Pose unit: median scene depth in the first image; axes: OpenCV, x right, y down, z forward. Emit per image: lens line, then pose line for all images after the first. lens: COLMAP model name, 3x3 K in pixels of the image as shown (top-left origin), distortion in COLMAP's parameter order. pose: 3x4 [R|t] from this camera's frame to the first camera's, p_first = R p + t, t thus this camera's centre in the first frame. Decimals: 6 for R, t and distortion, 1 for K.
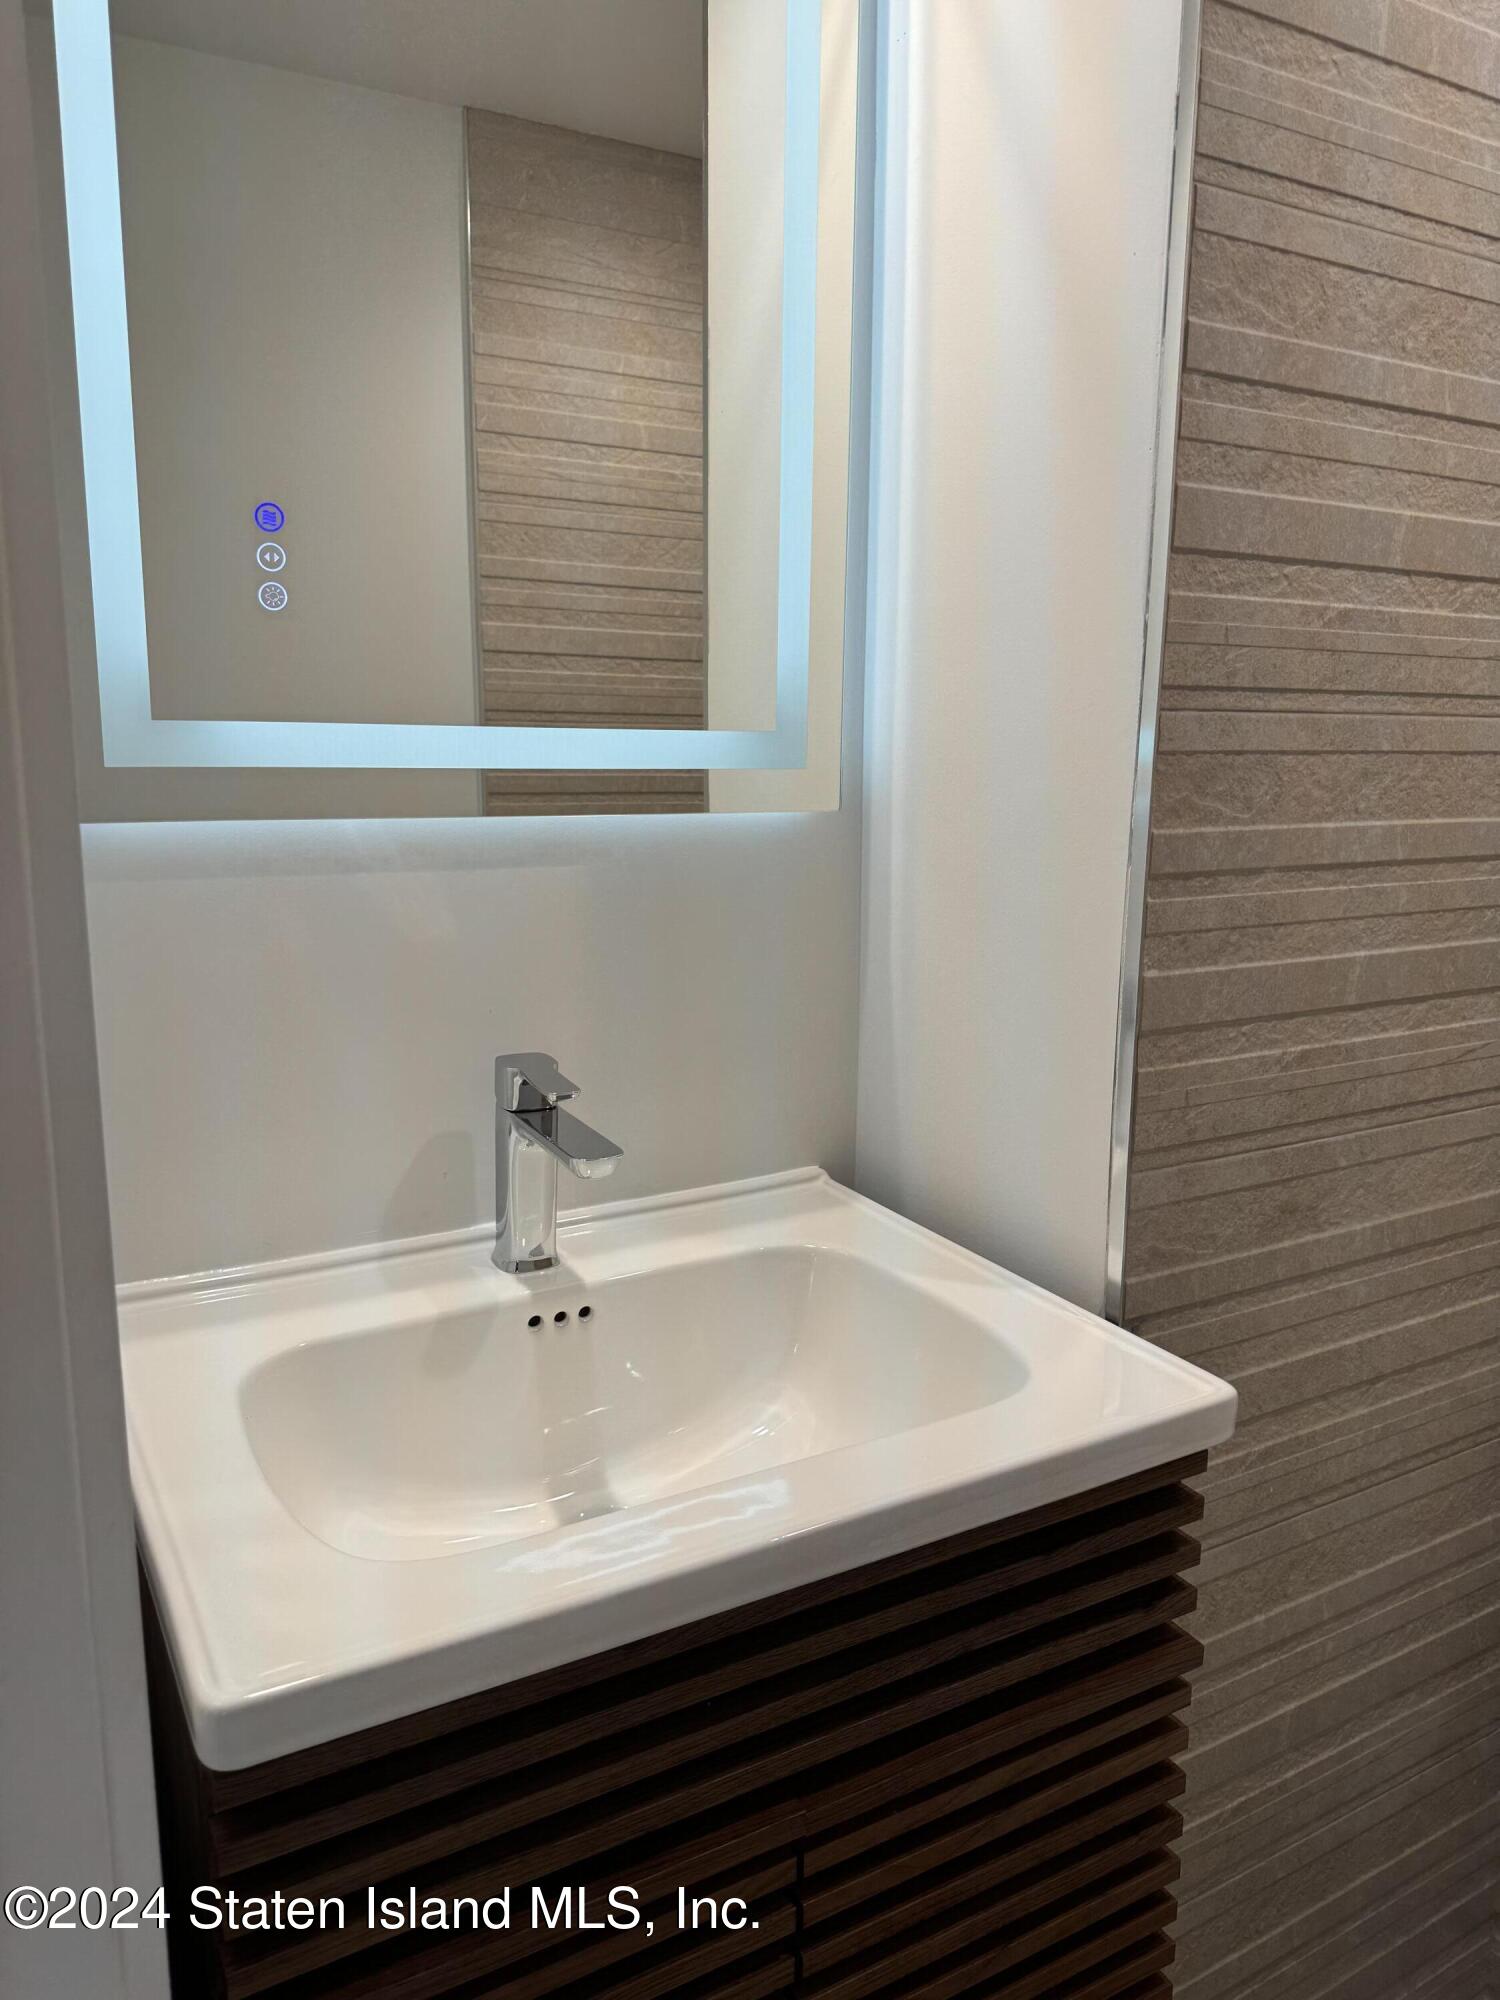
lens RADIAL K [[1414.8, 0, 741.1], [0, 1414.8, 999.6], [0, 0, 1]] dist [0.019200, -0.029092]
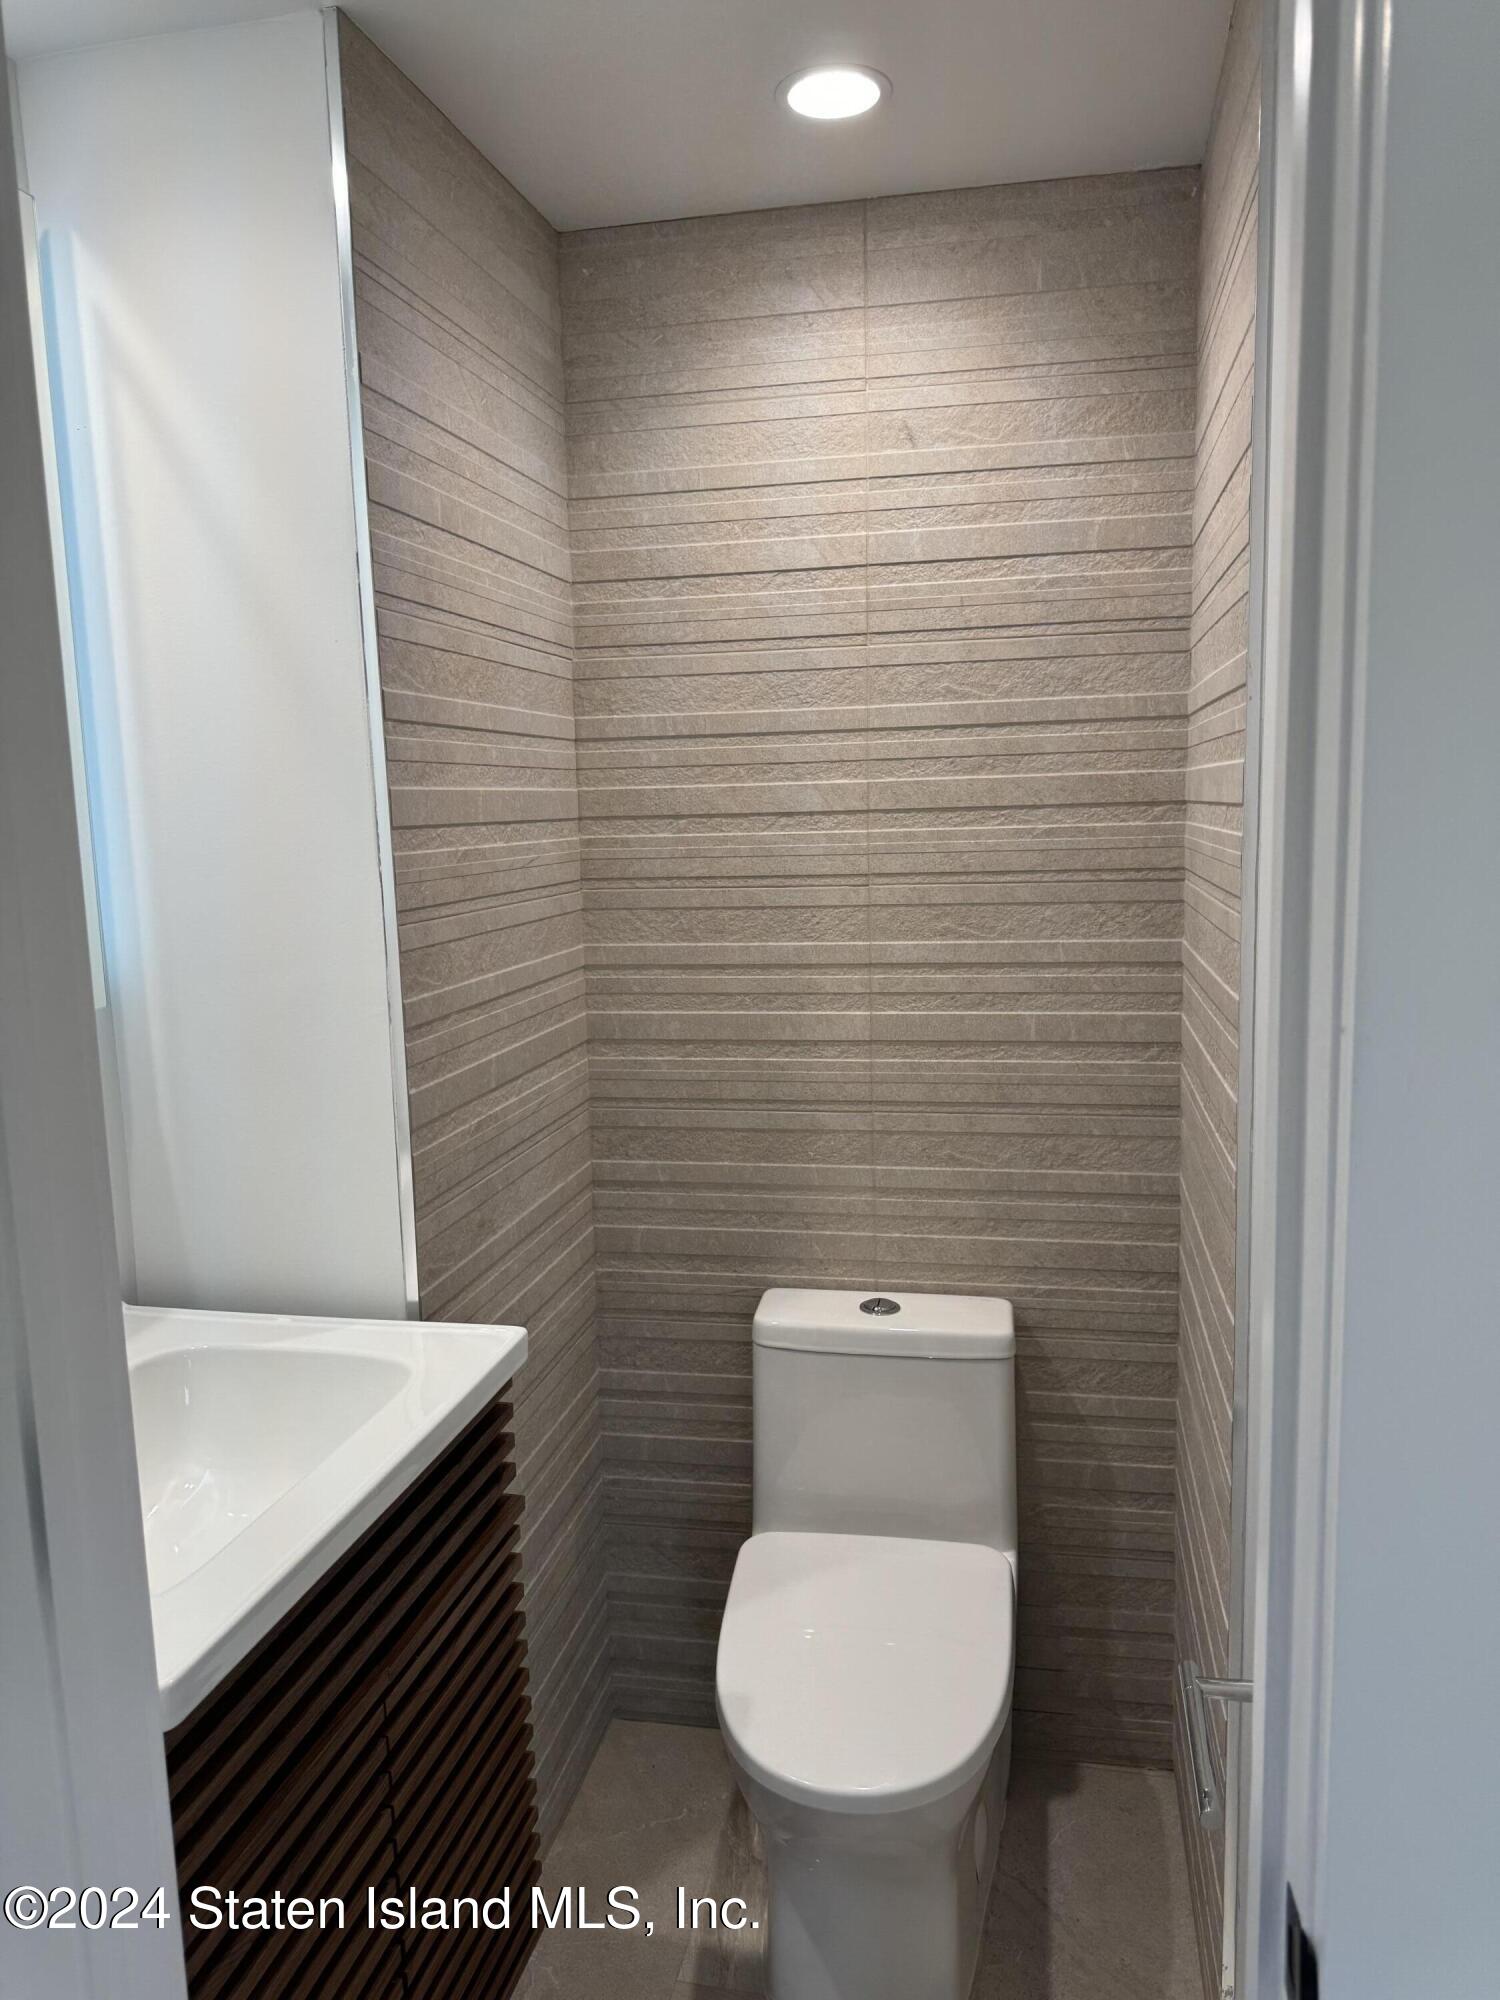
lens RADIAL K [[1394.6, 0, 750.0], [0, 1394.6, 1000.0], [0, 0, 1]] dist [0.079231, -0.079264]
pose [[0.668847, -0.131225, 0.731726, -0.574557], [0.170248, 0.985176, 0.021060, -0.086685], [-0.723643, 0.110489, 0.681273, -0.324898]]
